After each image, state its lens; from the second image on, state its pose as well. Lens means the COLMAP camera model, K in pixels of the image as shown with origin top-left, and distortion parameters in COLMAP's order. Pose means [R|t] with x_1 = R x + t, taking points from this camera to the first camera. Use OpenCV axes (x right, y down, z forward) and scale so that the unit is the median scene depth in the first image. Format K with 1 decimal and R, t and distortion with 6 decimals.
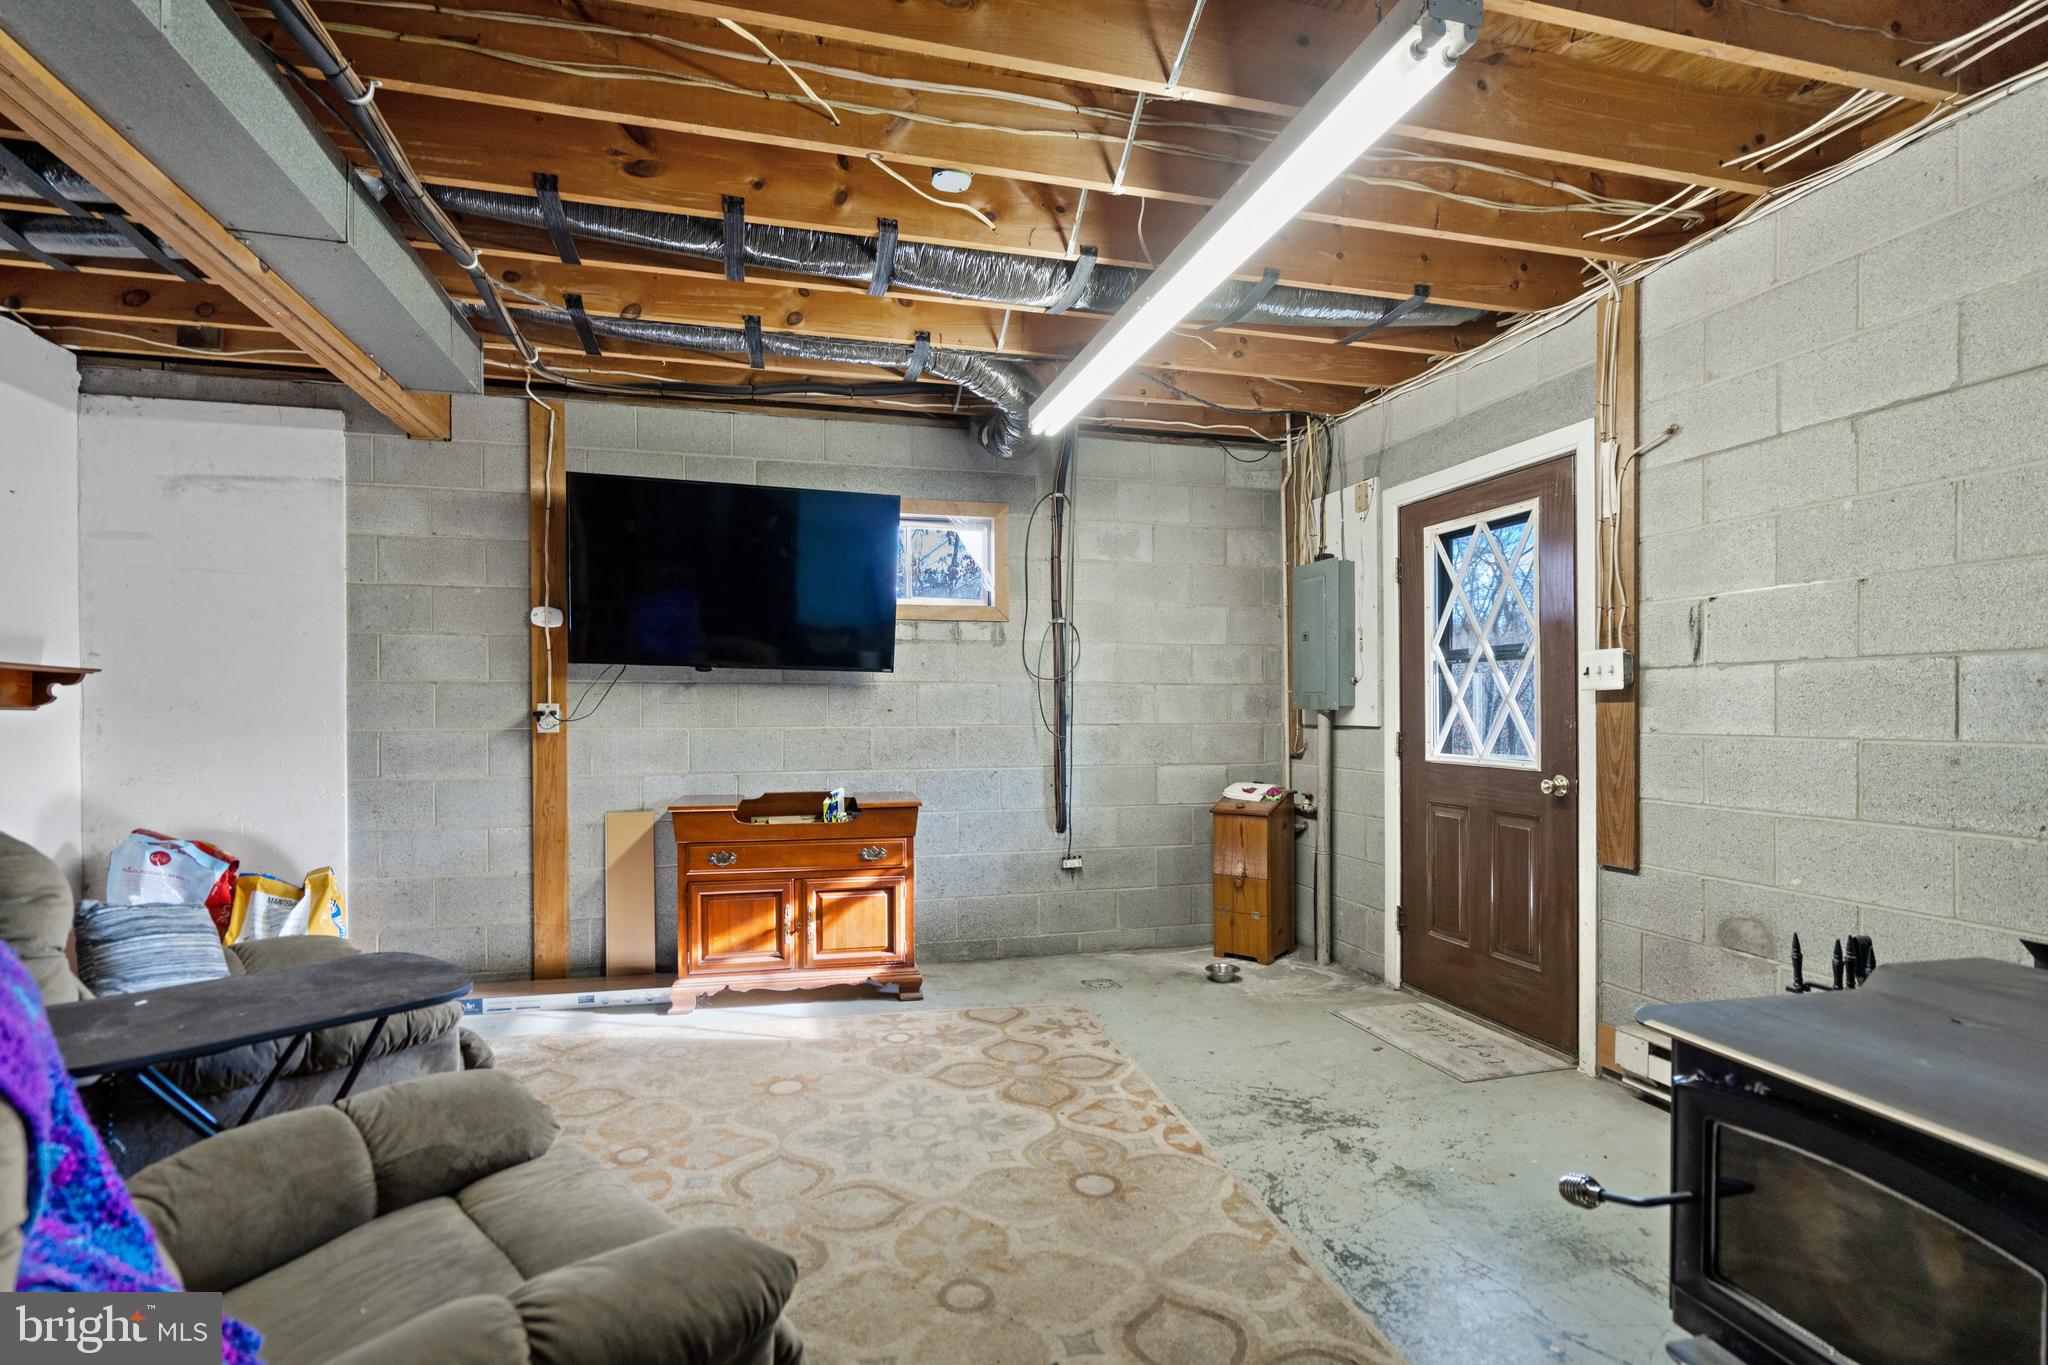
lens RADIAL K [[967.5, 0, 1016.2], [0, 967.5, 696.6], [0, 0, 1]] dist [0.000200, 0.000550]
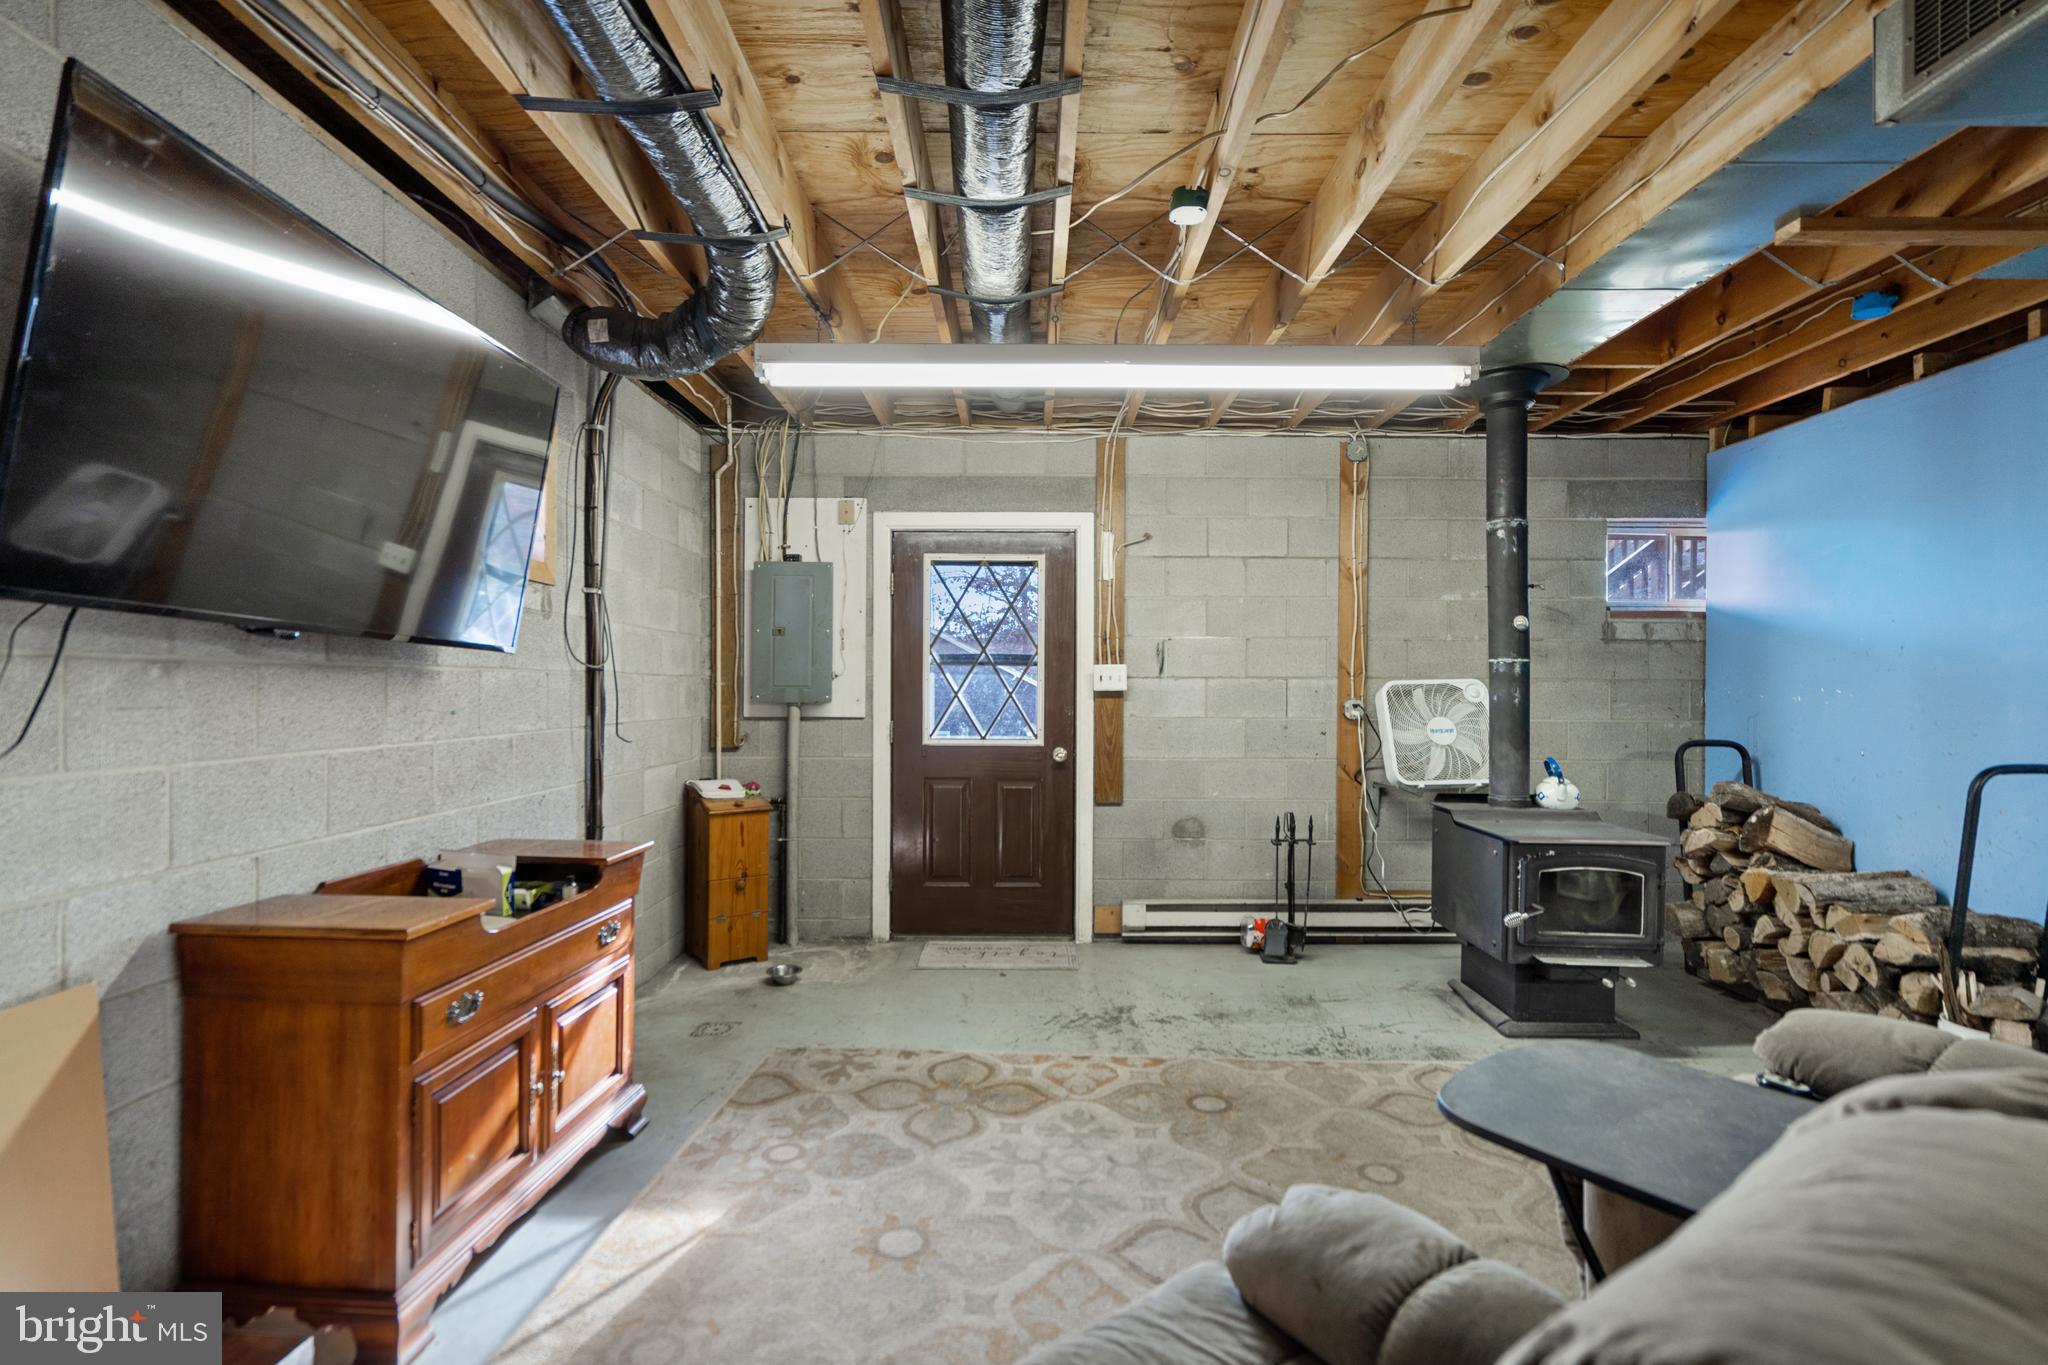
lens RADIAL K [[940.3, 0, 1025.2], [0, 940.3, 675.0], [0, 0, 1]] dist [-0.004638, 0.000399]
pose [[0.264593, 0.014761, 0.964247, -0.839416], [-0.016364, 0.999808, -0.010815, -0.012660], [-0.964221, -0.012918, 0.264783, 0.684523]]
